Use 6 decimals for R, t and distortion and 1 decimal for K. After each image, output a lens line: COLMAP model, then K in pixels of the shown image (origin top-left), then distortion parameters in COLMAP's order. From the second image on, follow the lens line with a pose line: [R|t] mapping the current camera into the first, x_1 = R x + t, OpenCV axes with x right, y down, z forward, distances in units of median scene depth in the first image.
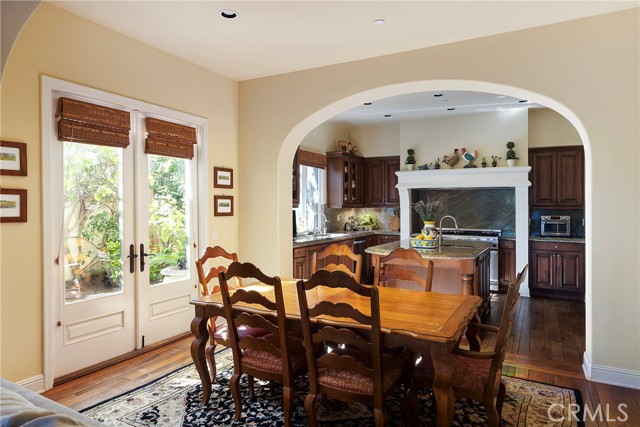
lens RADIAL K [[400.8, 0, 307.8], [0, 400.8, 202.2], [0, 0, 1]] dist [0.007660, -0.003085]
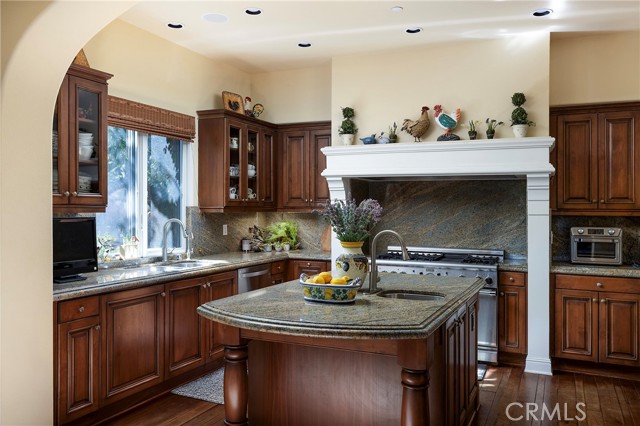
lens RADIAL K [[526.1, 0, 308.9], [0, 526.1, 200.6], [0, 0, 1]] dist [-0.005789, 0.027992]
pose [[0.997262, 0.004484, 0.073808, 0.169379], [-0.004274, 0.999986, -0.003009, 0.000246], [-0.073820, 0.002686, 0.997268, 0.309590]]
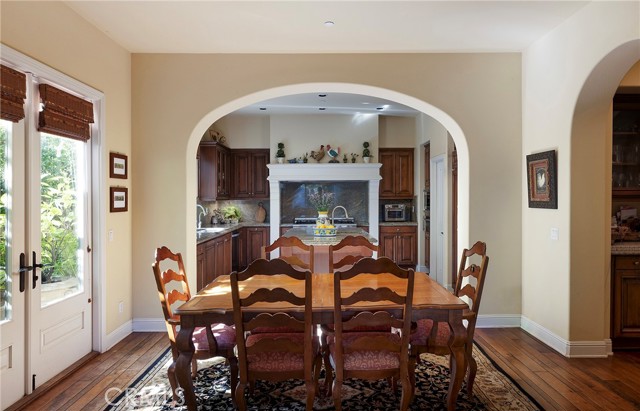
lens RADIAL K [[406.0, 0, 322.3], [0, 406.0, 190.1], [0, 0, 1]] dist [-0.005614, 0.006434]
pose [[0.862518, -0.000449, 0.506027, -0.209369], [0.005411, 0.999951, -0.008335, -0.001046], [-0.505998, 0.009927, 0.862477, 0.046769]]
